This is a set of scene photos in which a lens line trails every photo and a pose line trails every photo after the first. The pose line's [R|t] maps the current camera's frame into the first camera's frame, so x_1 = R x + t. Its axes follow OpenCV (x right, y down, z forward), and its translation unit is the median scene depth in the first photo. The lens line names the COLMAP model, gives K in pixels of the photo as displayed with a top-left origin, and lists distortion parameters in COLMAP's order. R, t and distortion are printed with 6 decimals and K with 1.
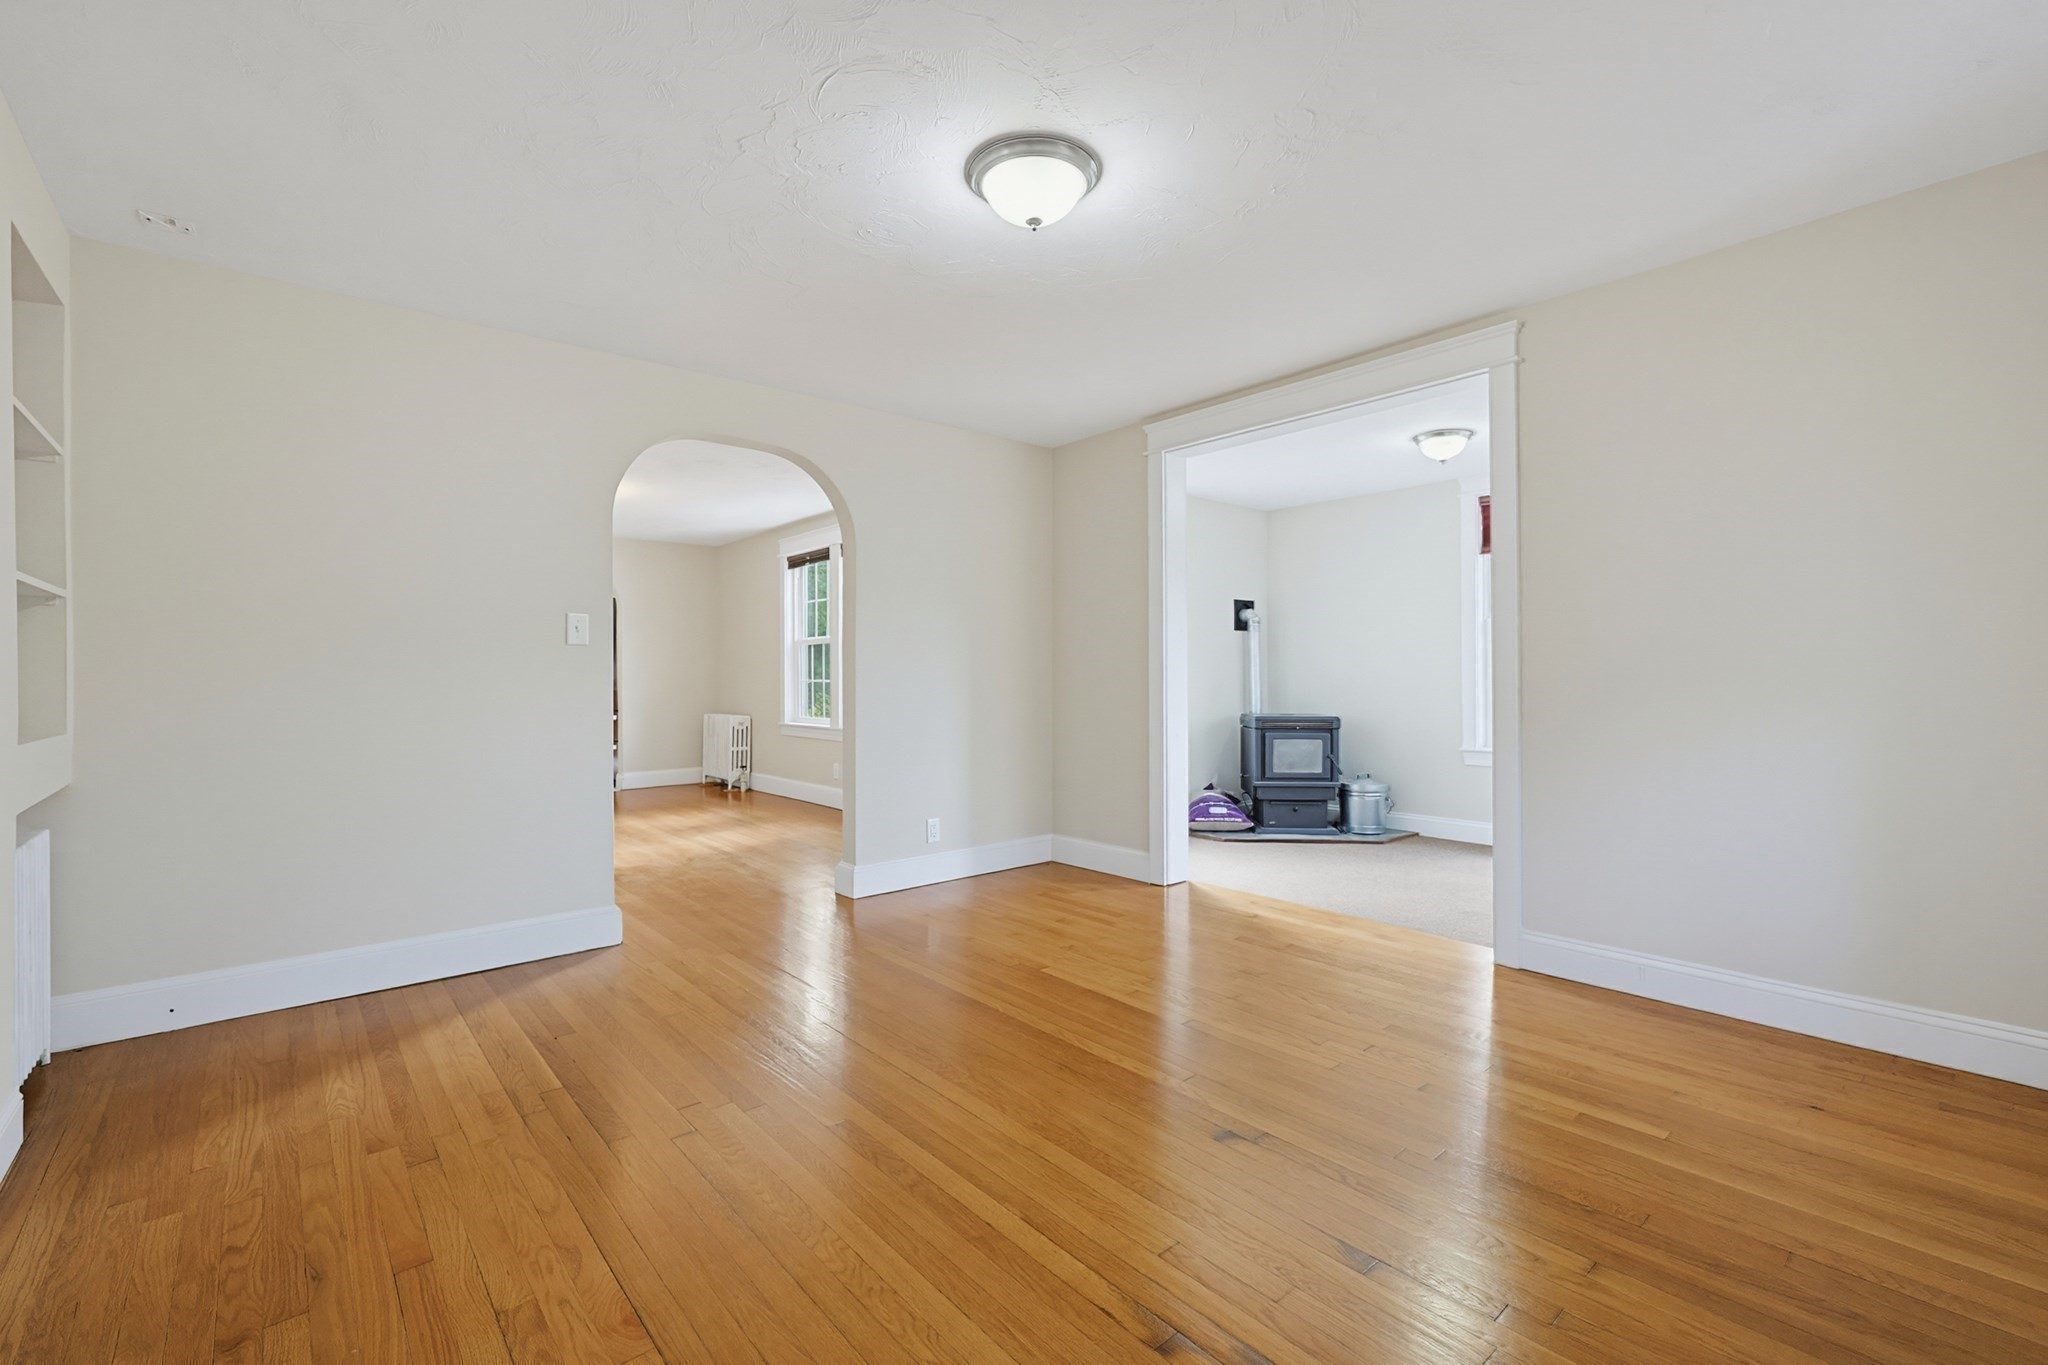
lens RADIAL K [[886.5, 0, 1024.0], [0, 886.5, 682.5], [0, 0, 1]] dist [0.000409, -0.000048]
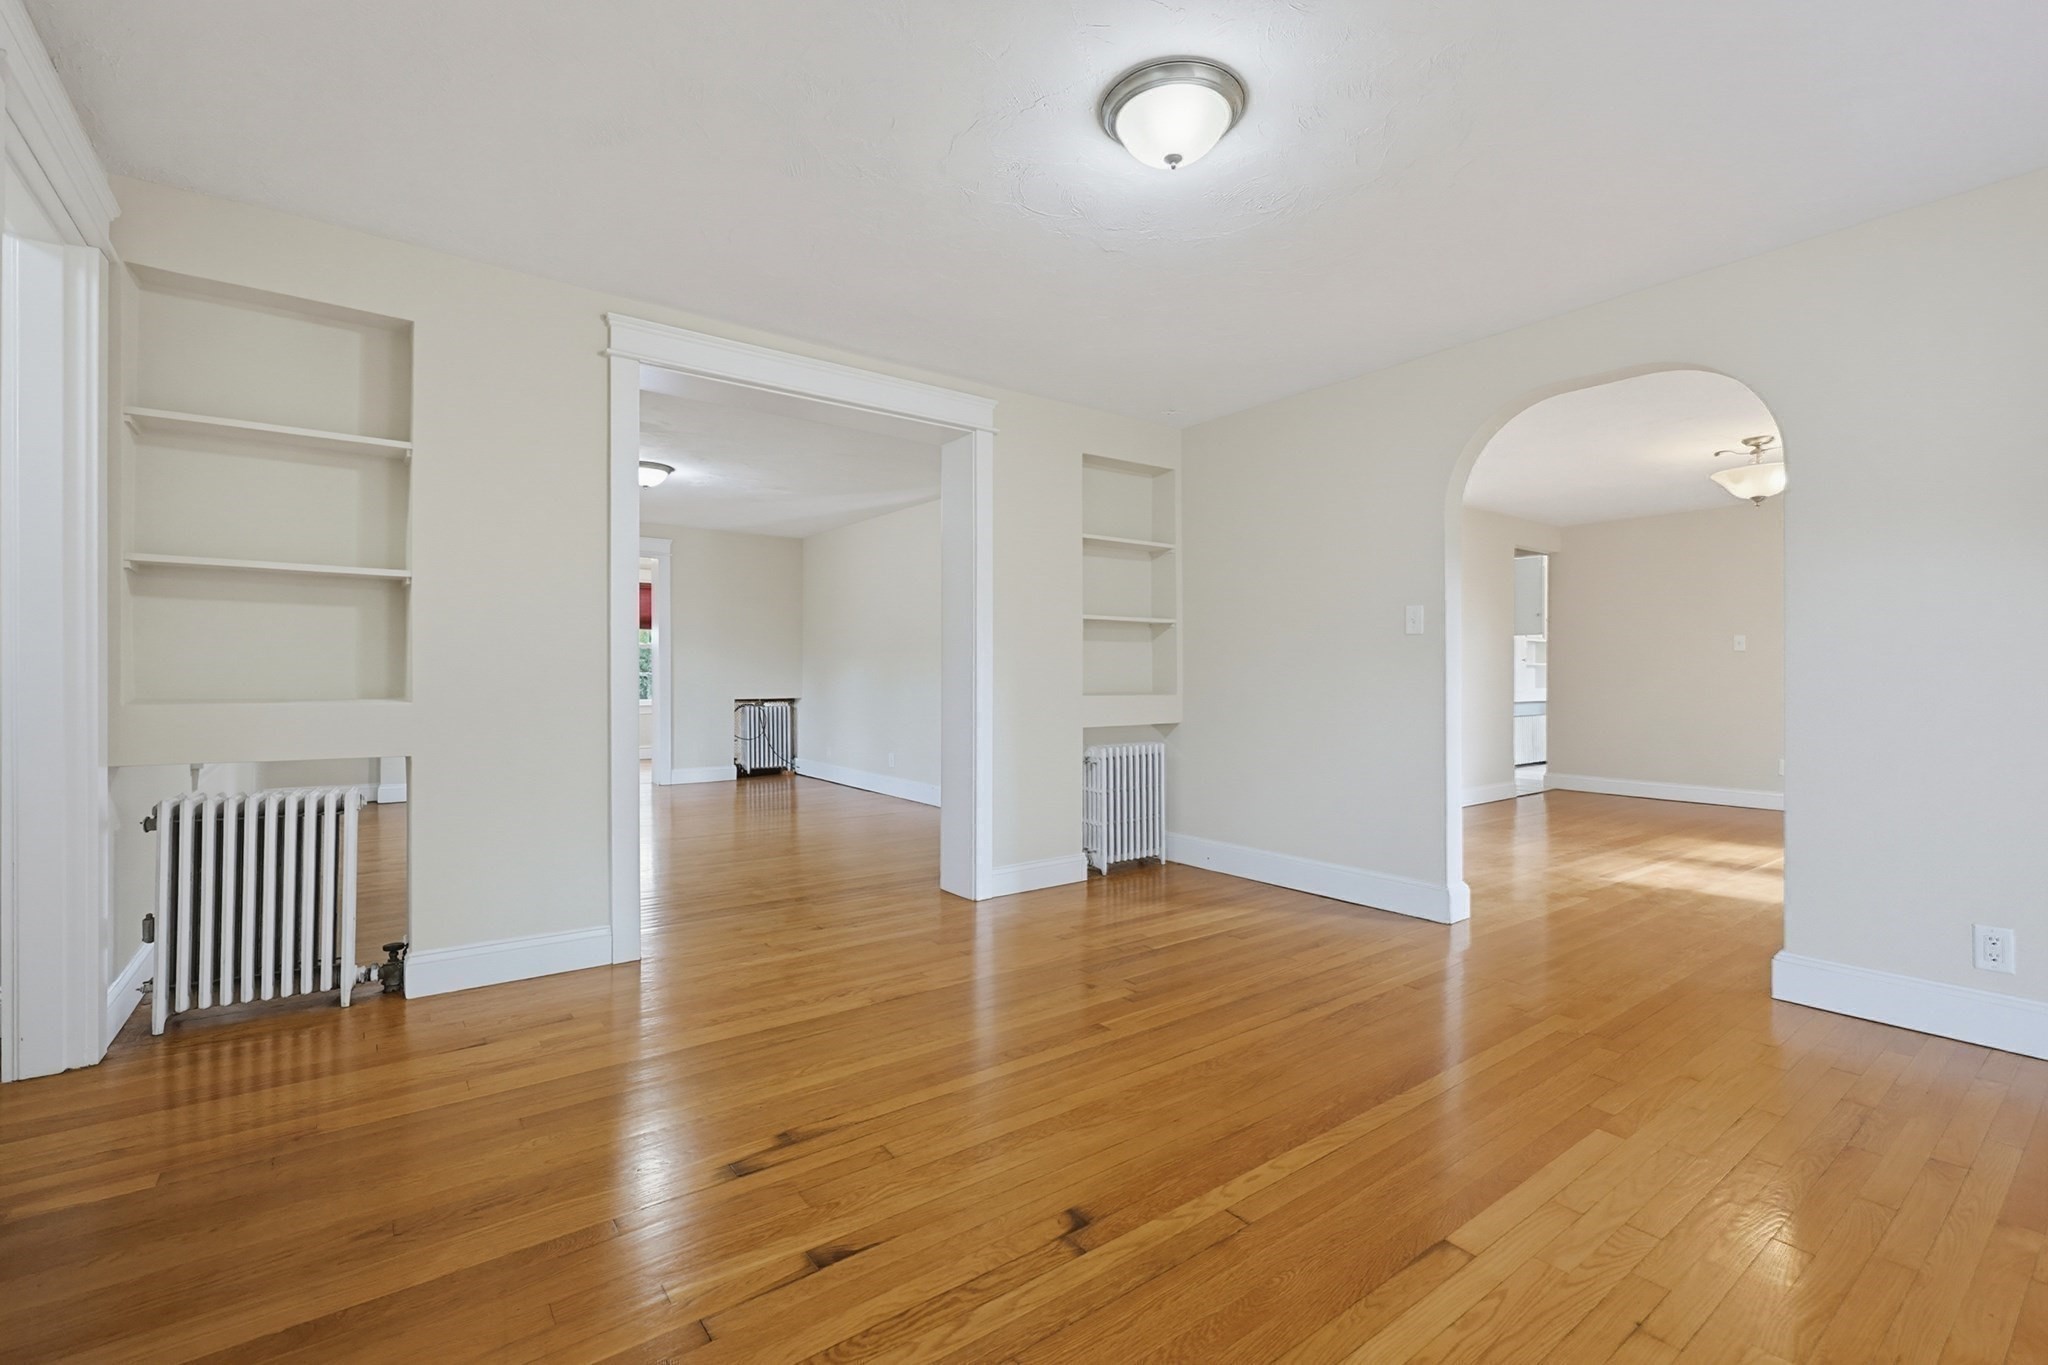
lens RADIAL K [[886.5, 0, 1024.0], [0, 886.5, 682.5], [0, 0, 1]] dist [0.000409, -0.000048]
pose [[-0.071118, 0.012657, -0.997388, 0.835813], [-0.005871, 0.999897, 0.013108, 0.007088], [0.997451, 0.006788, -0.071036, 0.807843]]
